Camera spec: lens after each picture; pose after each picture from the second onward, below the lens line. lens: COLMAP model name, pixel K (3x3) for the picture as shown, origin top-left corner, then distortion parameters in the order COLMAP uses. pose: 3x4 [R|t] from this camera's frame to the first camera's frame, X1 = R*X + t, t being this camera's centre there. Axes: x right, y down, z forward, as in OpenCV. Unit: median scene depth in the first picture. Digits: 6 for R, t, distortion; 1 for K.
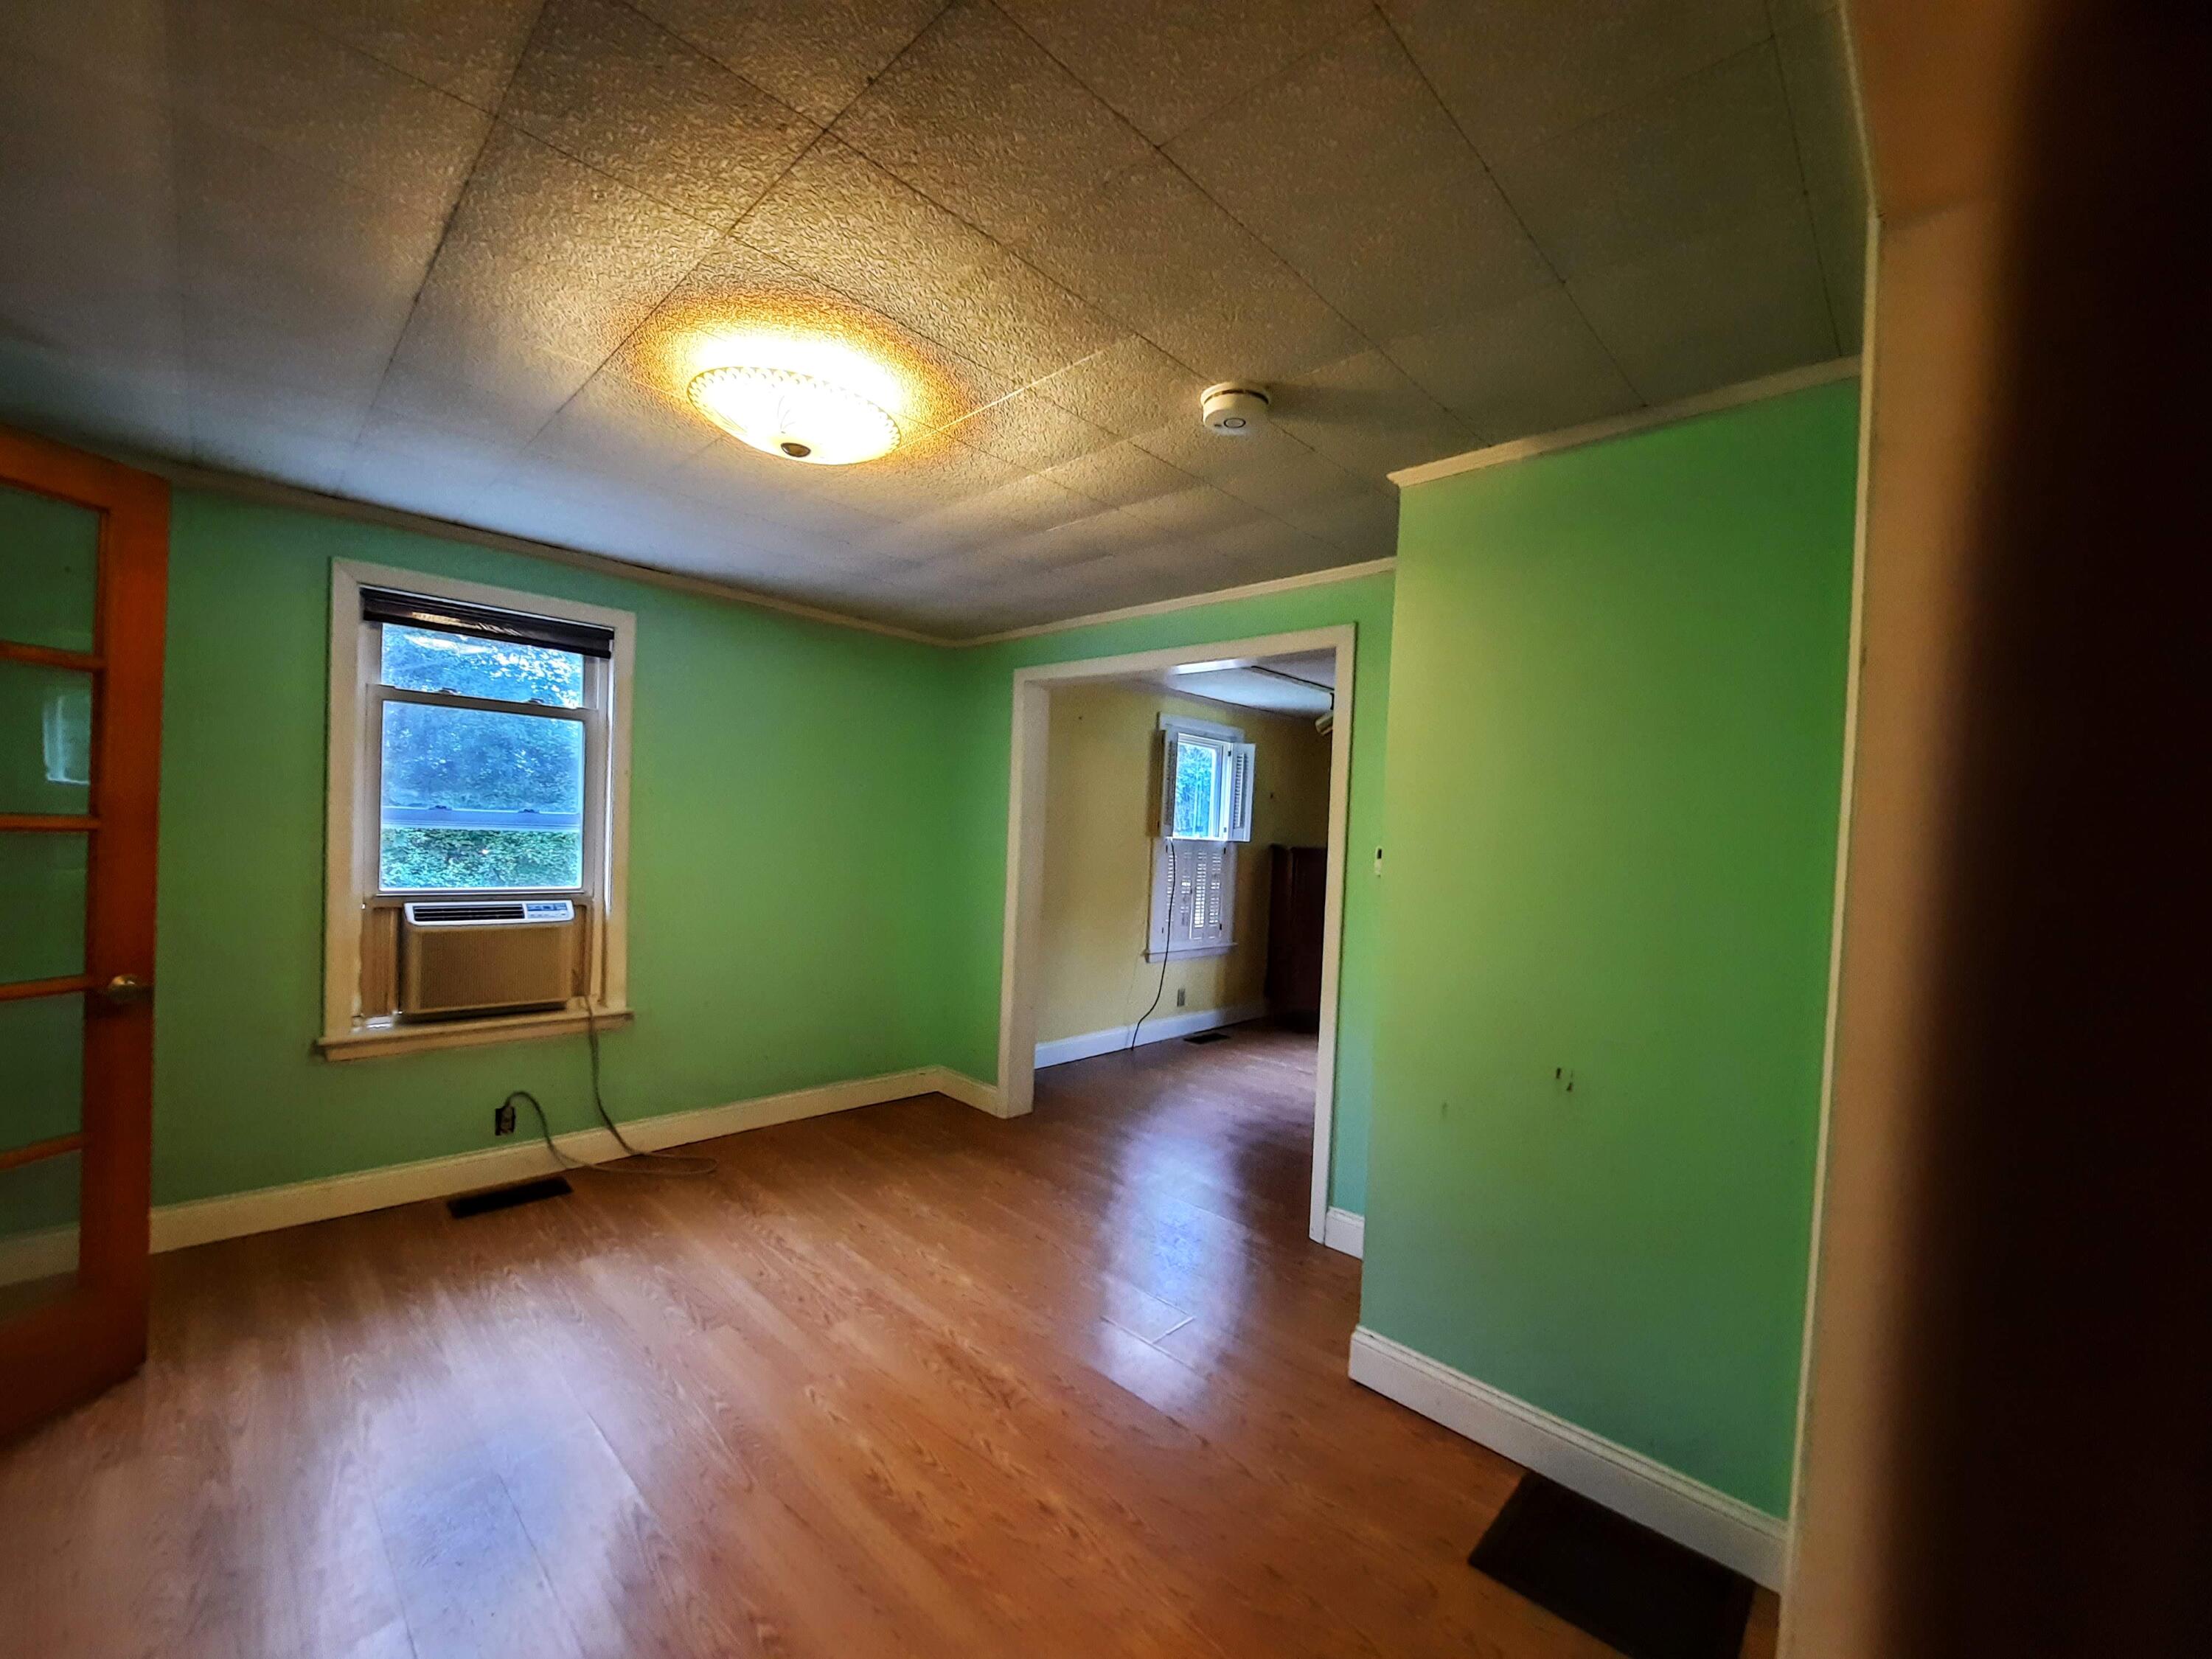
lens RADIAL K [[904.4, 0, 1106.0], [0, 904.4, 829.5], [0, 0, 1]] dist [-0.023234, 0.000466]
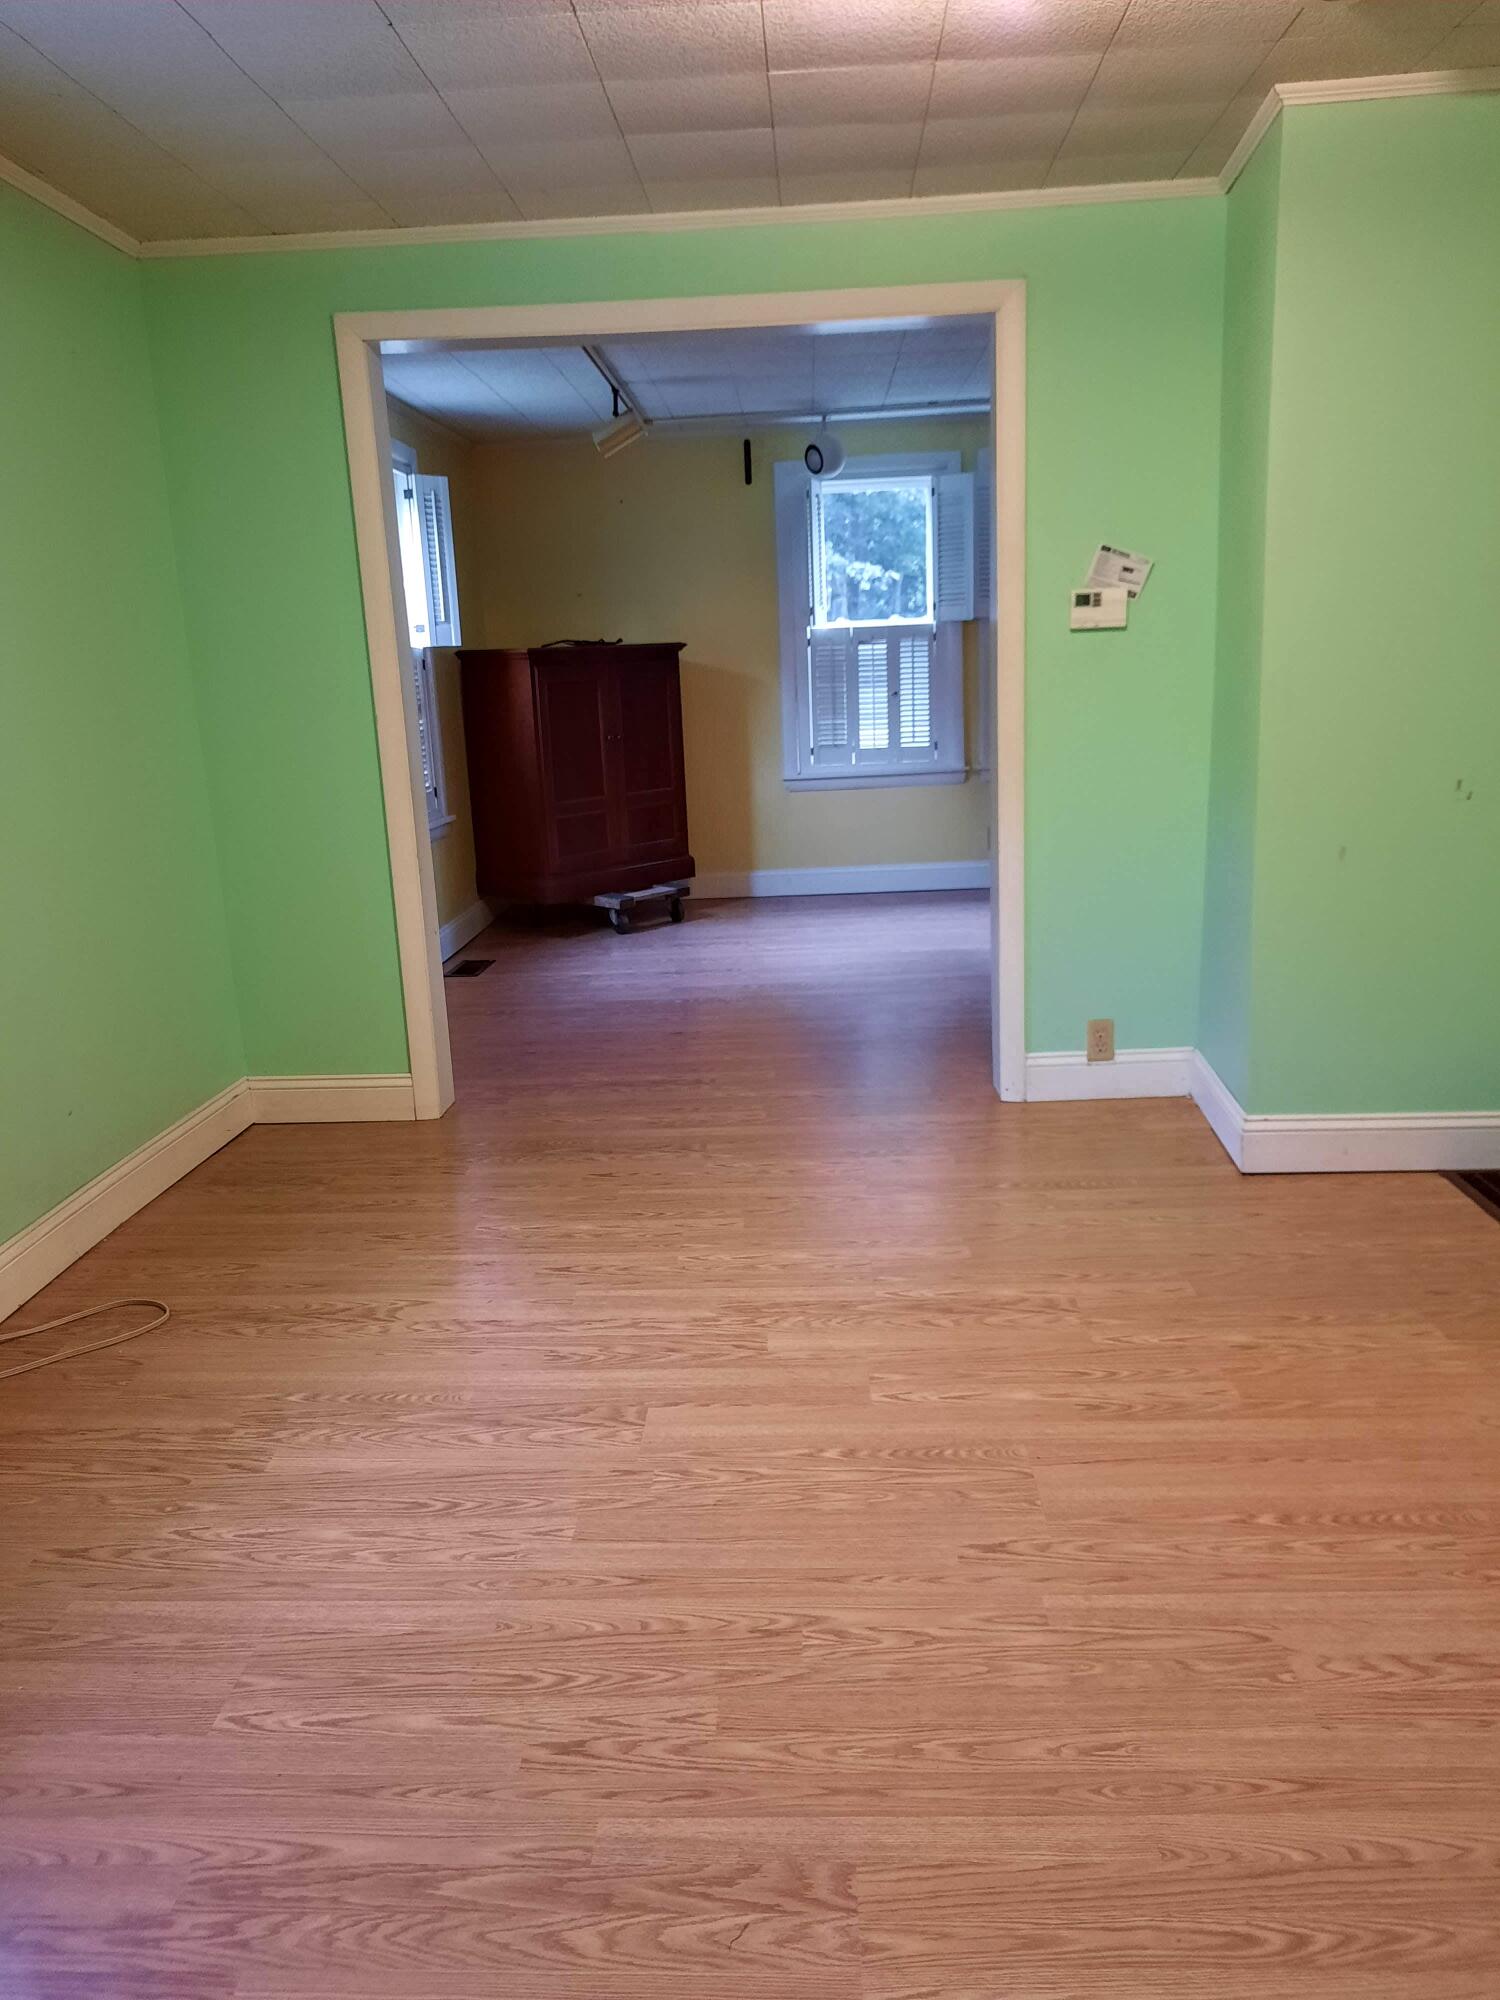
lens RADIAL K [[1537.5, 0, 750.0], [0, 1537.5, 1000.0], [0, 0, 1]] dist [0.002108, -0.006178]
pose [[0.735613, -0.218029, 0.641355, -0.799571], [0.077034, 0.967570, 0.240571, 0.019933], [-0.673008, -0.127561, 0.728553, 0.164874]]
